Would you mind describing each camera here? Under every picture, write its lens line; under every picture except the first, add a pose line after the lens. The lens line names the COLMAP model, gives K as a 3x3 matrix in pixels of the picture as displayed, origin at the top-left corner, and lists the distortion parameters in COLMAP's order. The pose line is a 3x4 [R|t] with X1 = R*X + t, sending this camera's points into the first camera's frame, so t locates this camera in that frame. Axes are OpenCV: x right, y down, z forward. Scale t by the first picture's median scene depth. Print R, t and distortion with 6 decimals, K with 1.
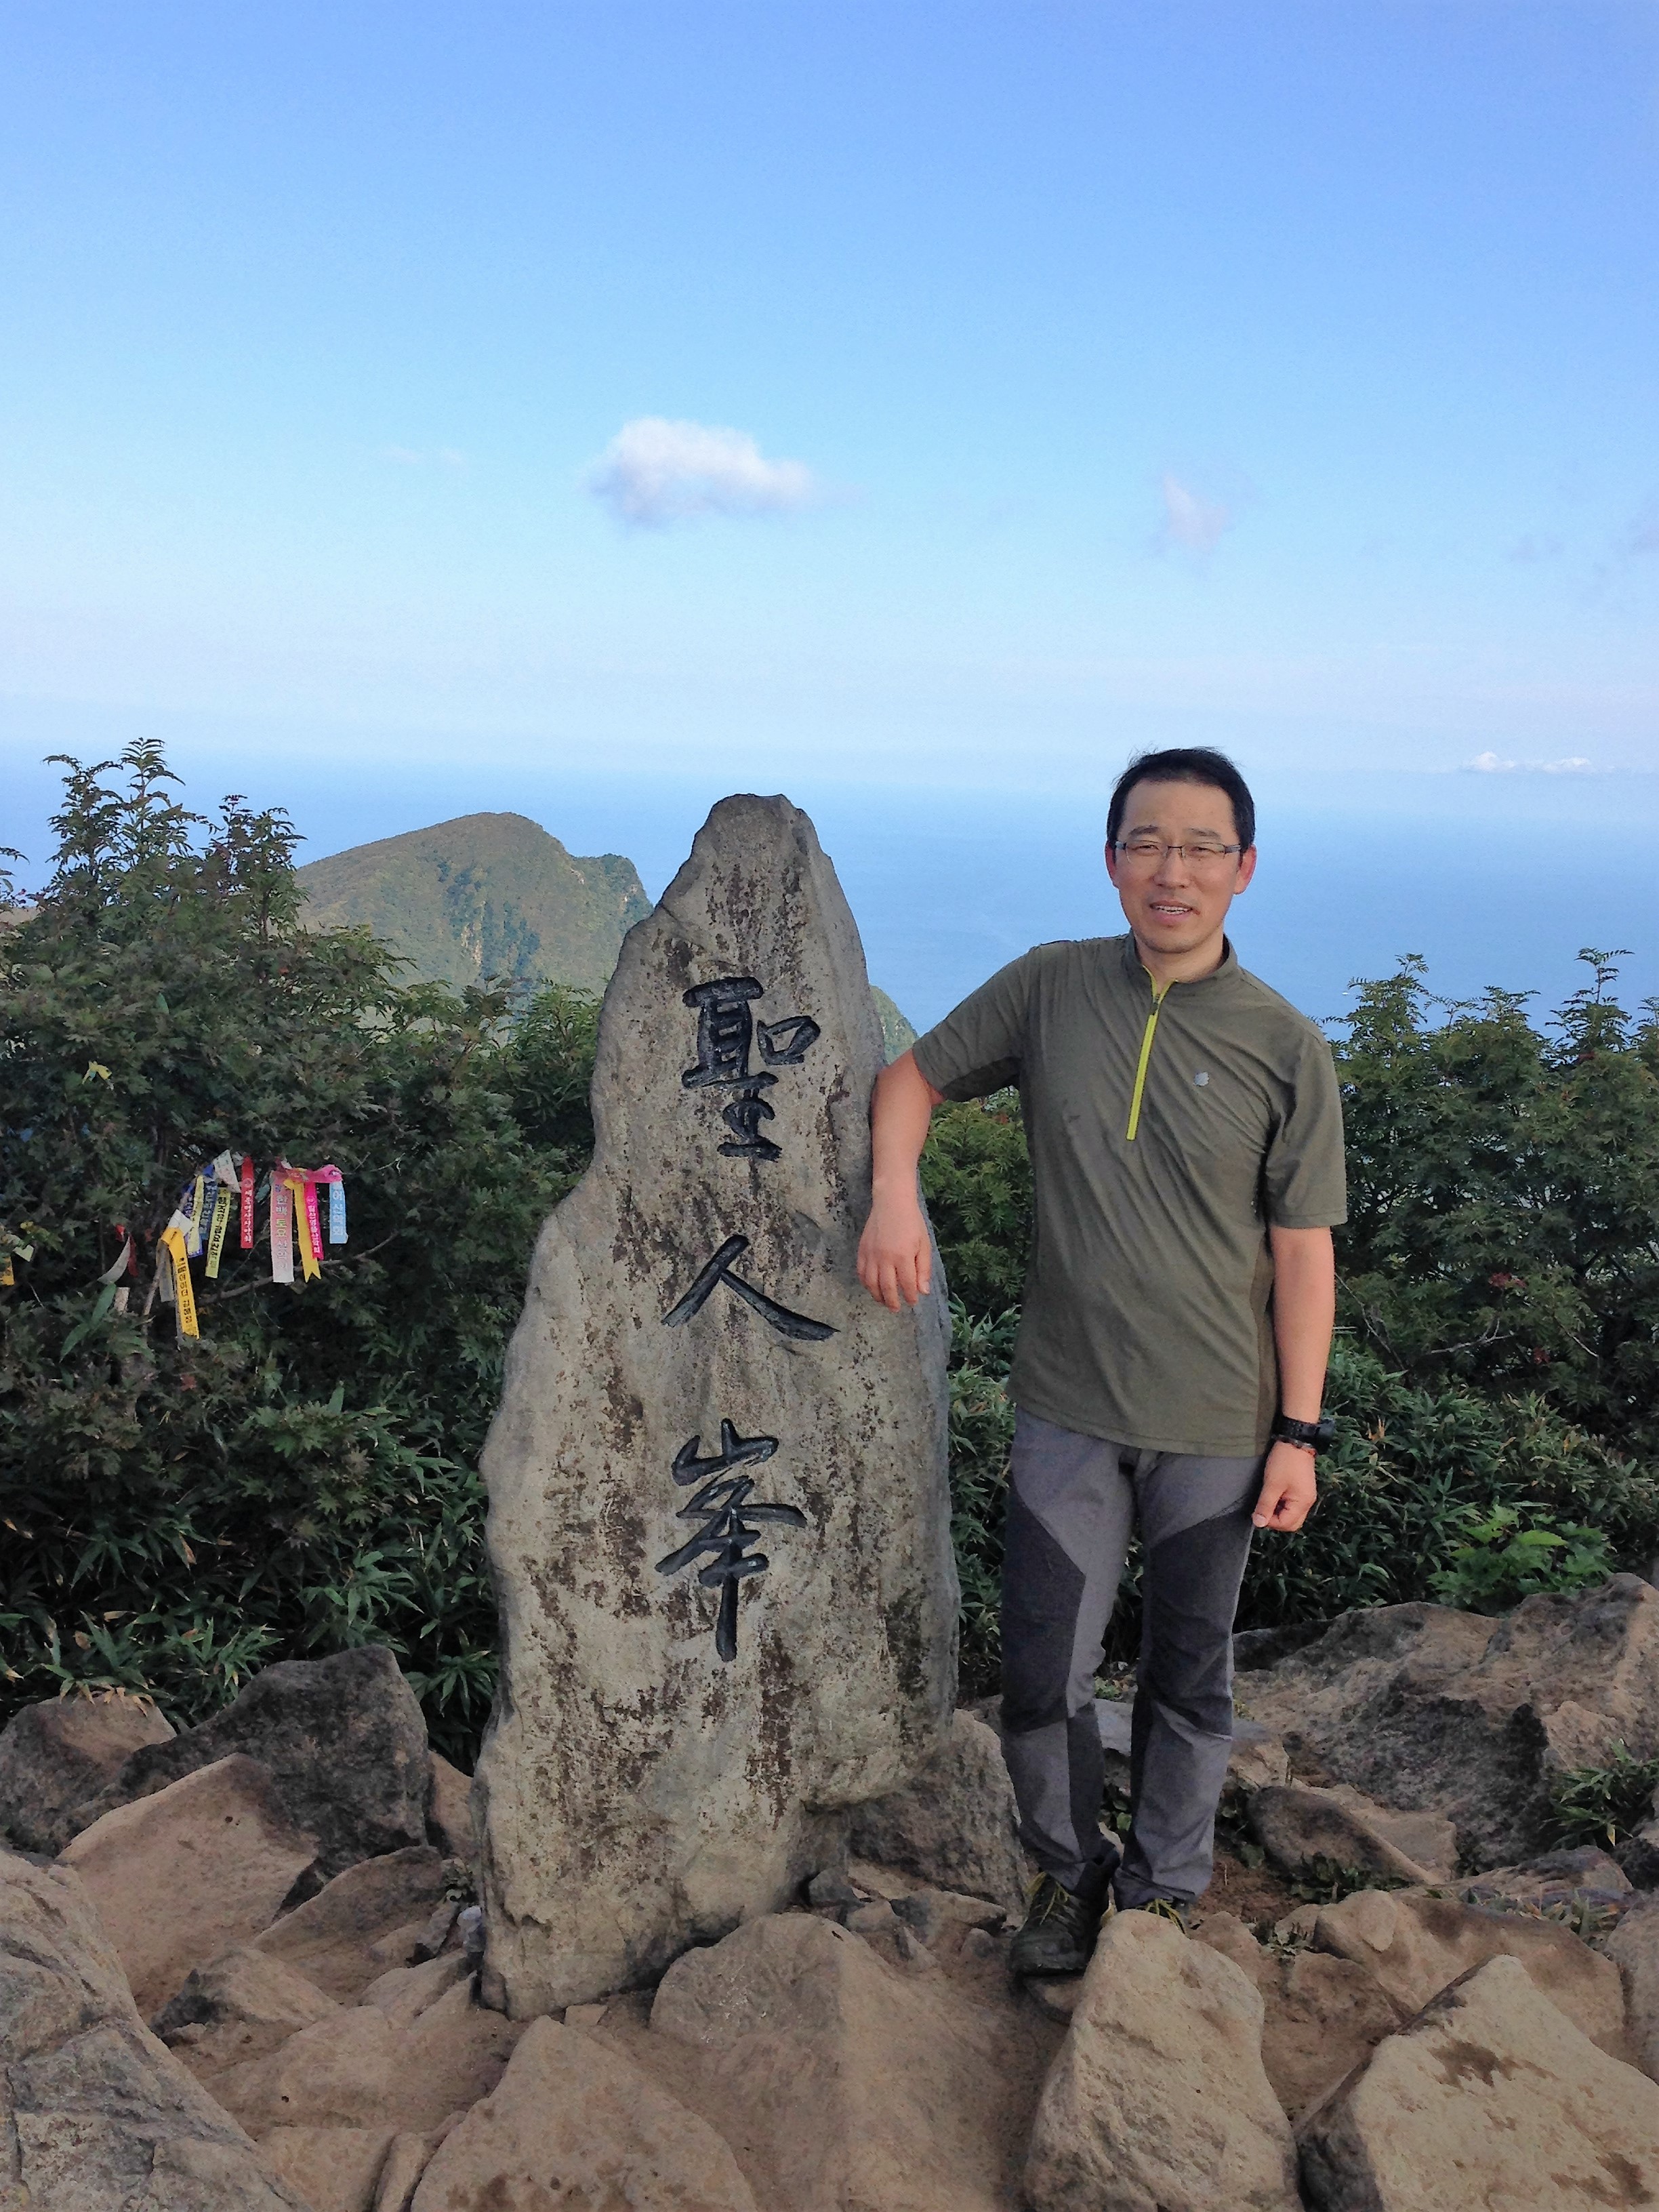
lens RADIAL K [[2467.1, 0, 803.6], [0, 2467.1, 1109.2], [0, 0, 1]] dist [0.026513, 0.222690]
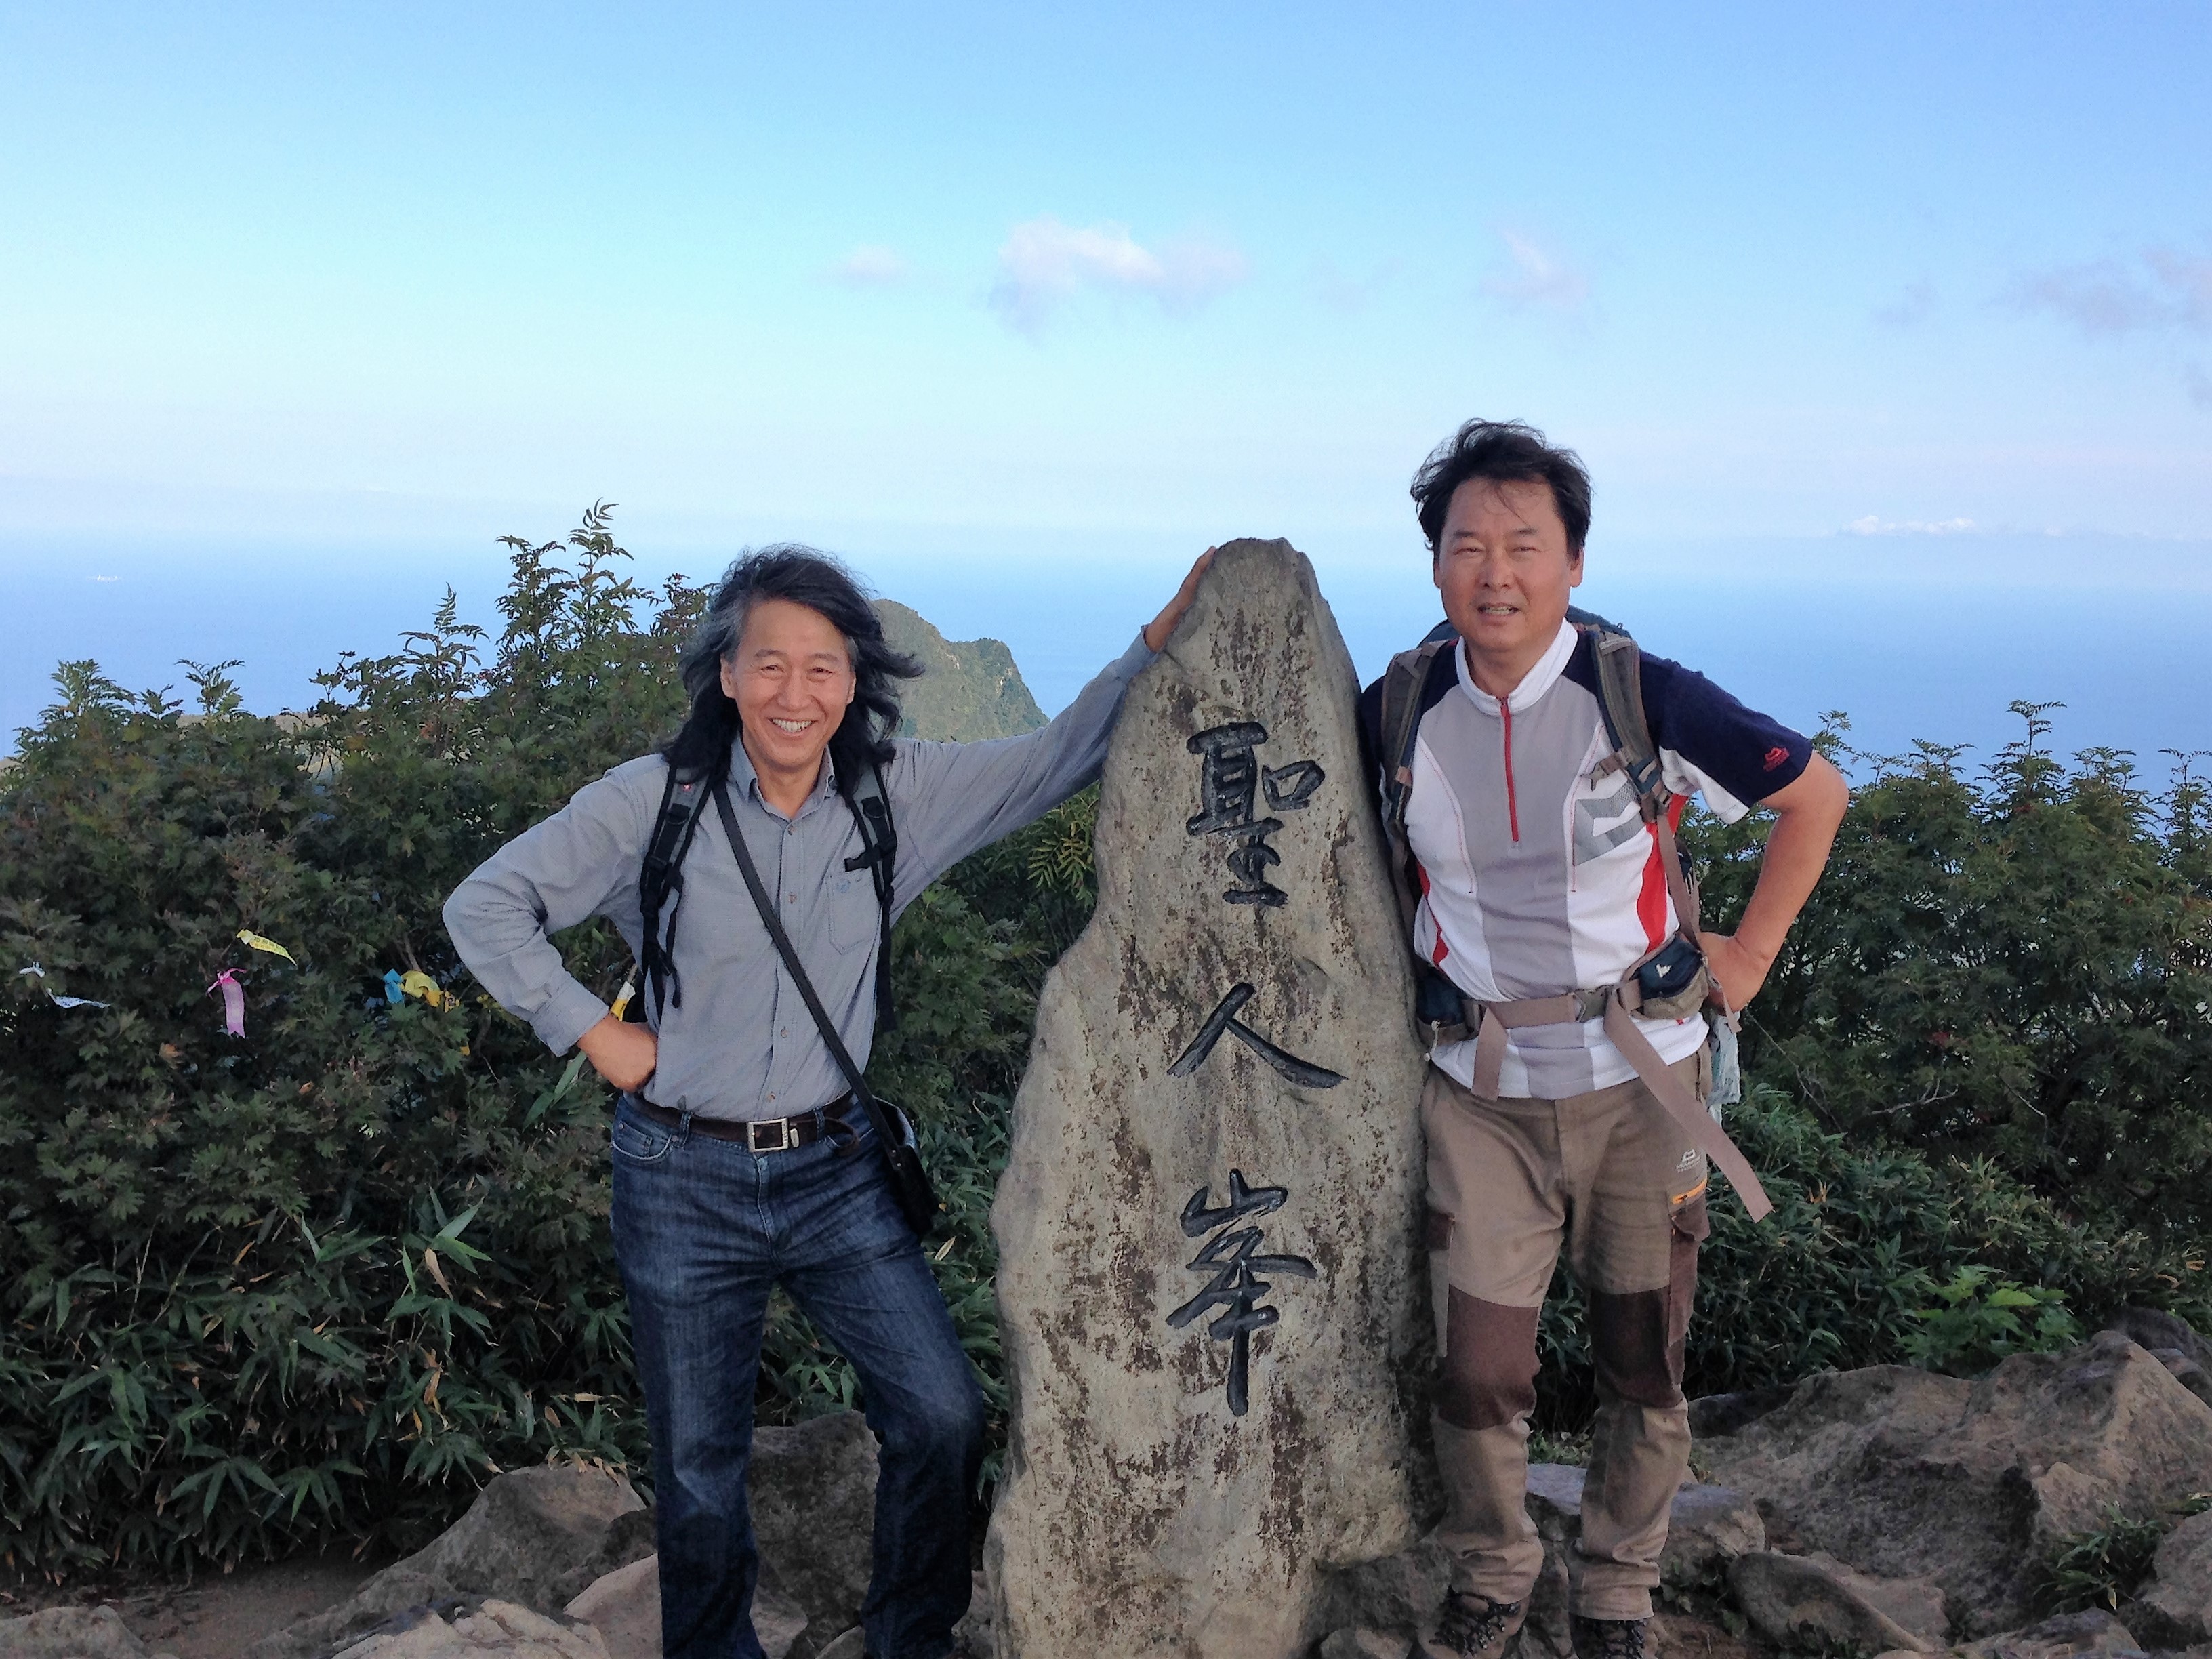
lens RADIAL K [[2467.1, 0, 1117.8], [0, 2467.1, 831.9], [0, 0, 1]] dist [0.026513, 0.222690]
pose [[0.999539, -0.014778, -0.026512, -0.049999], [0.014142, 0.999611, -0.024022, 0.013434], [0.026856, 0.023636, 0.999360, 0.006752]]
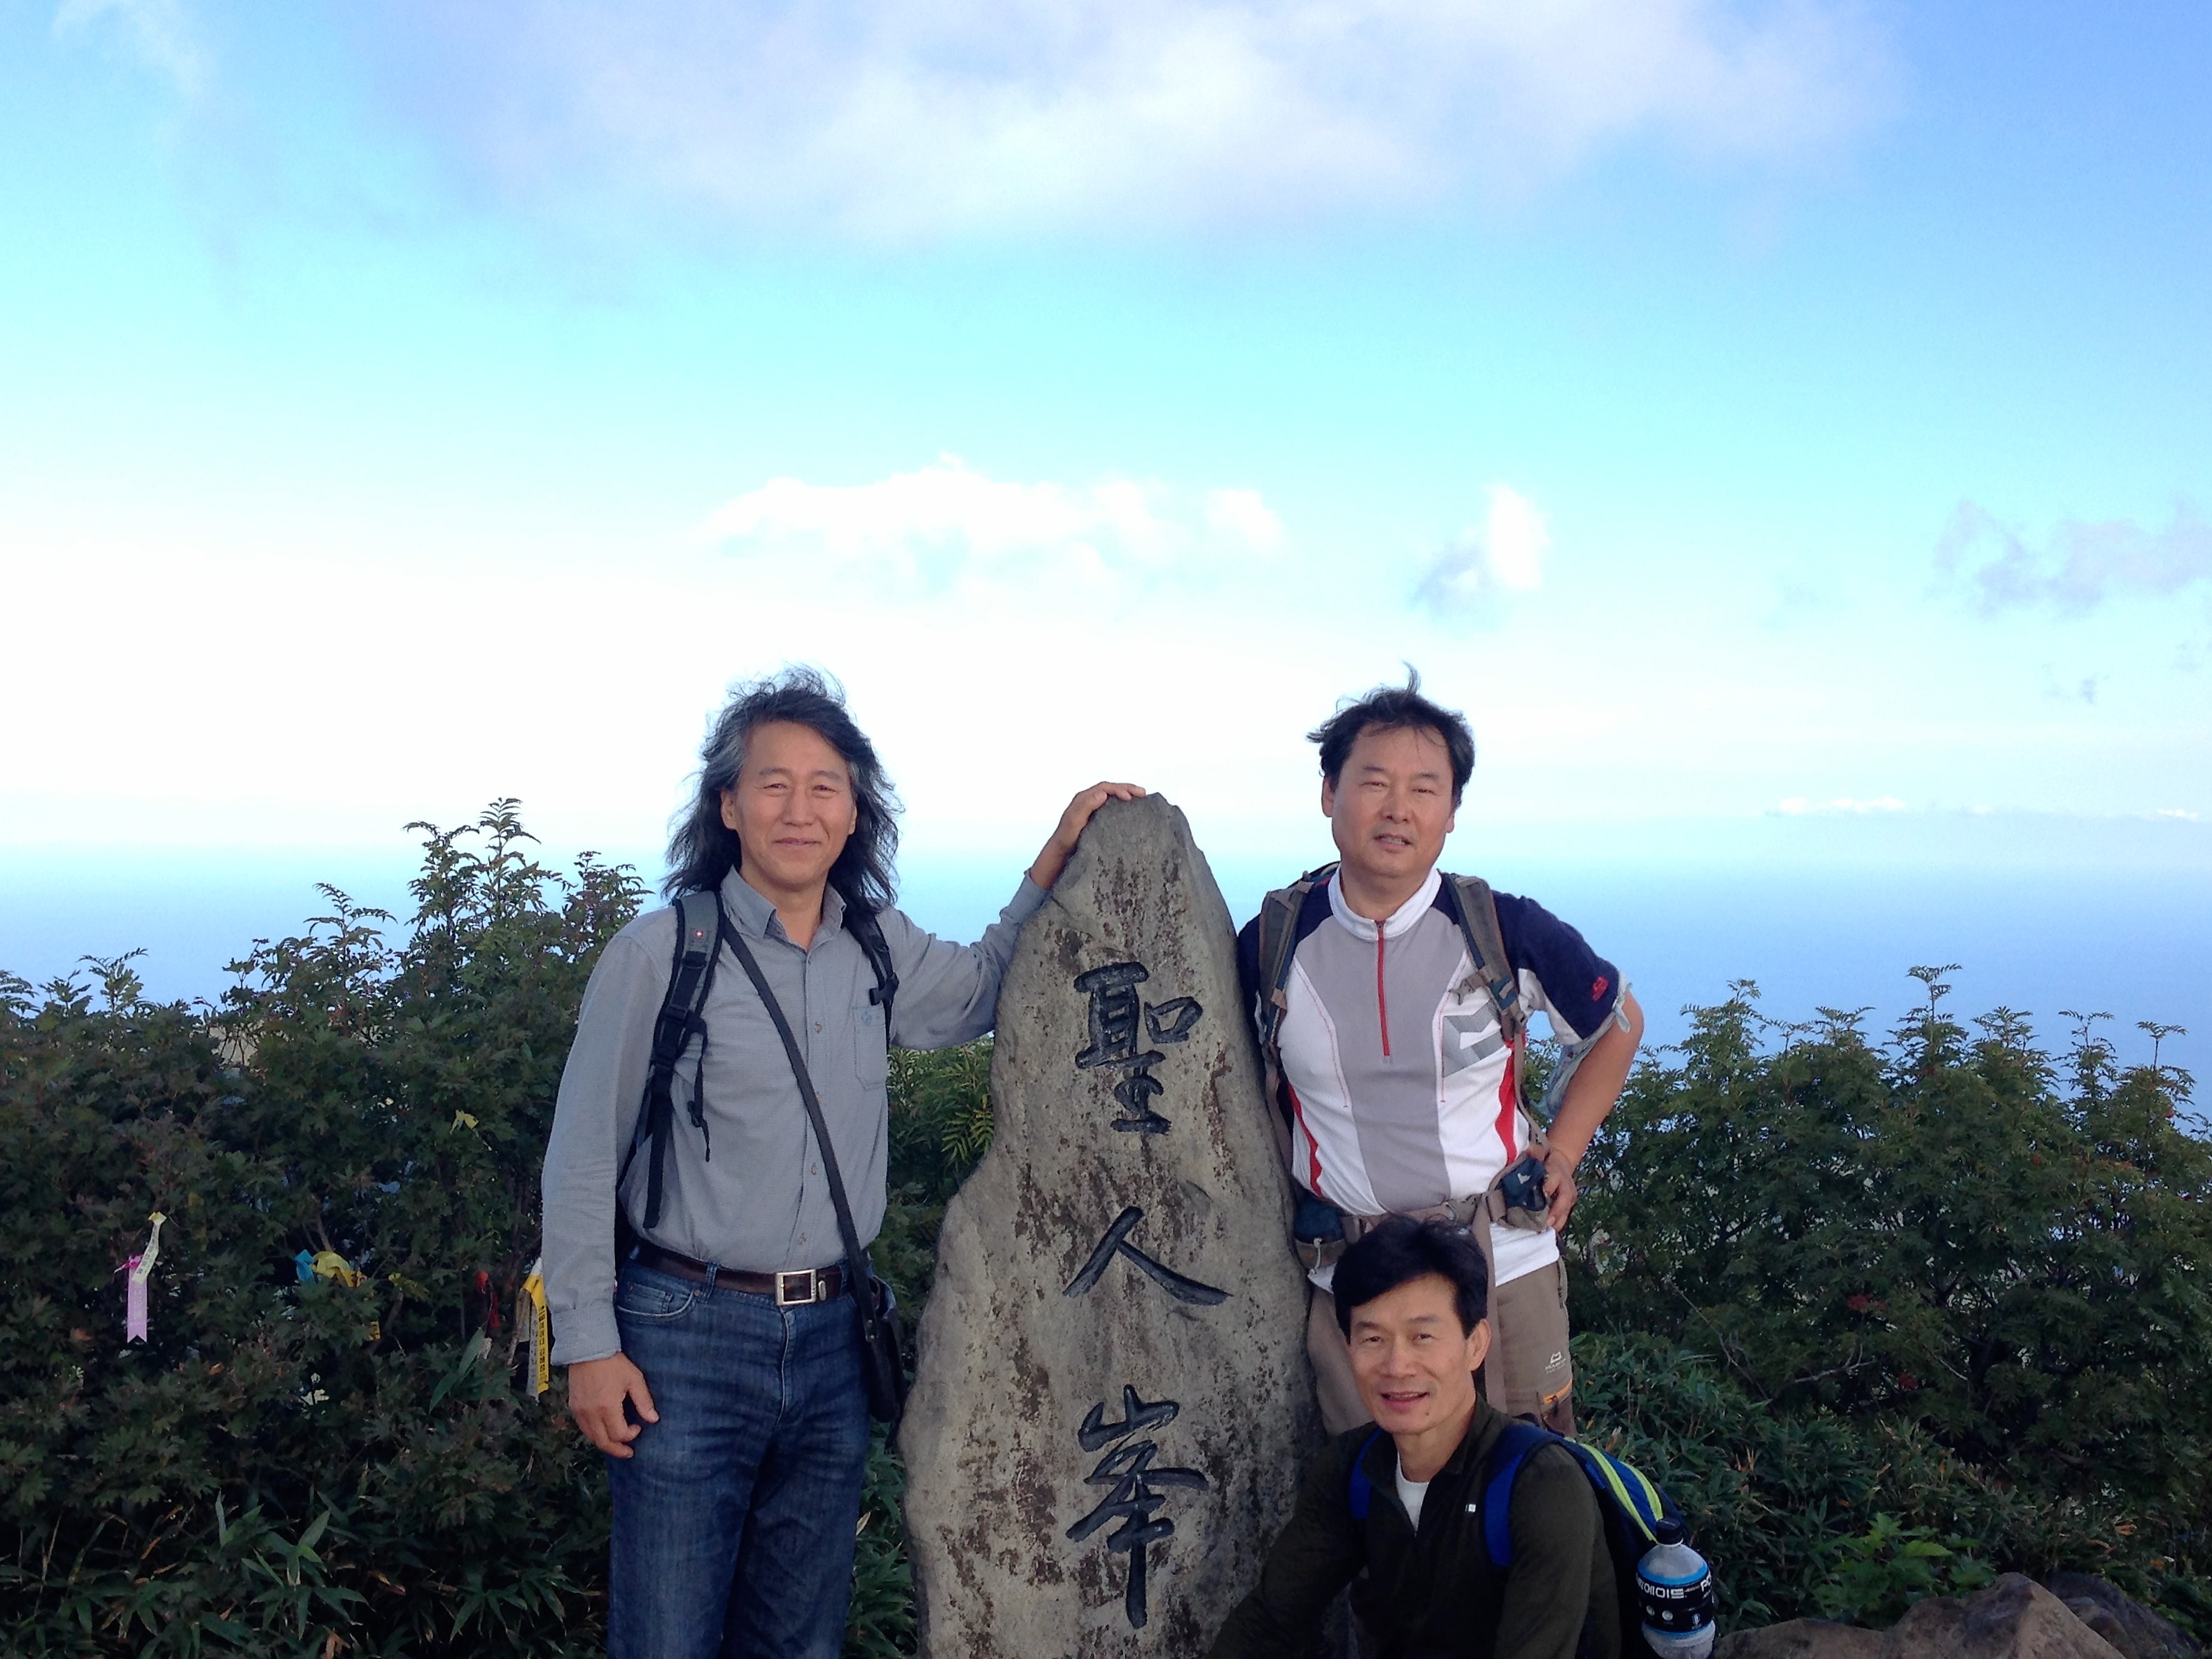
lens RADIAL K [[2550.3, 0, 1106.8], [0, 2550.3, 846.3], [0, 0, 1]] dist [0.106056, -0.004187]
pose [[0.999299, -0.037315, 0.003041, -0.035219], [0.037383, 0.990056, -0.135615, 0.046277], [0.002050, 0.135633, 0.990757, -0.108710]]
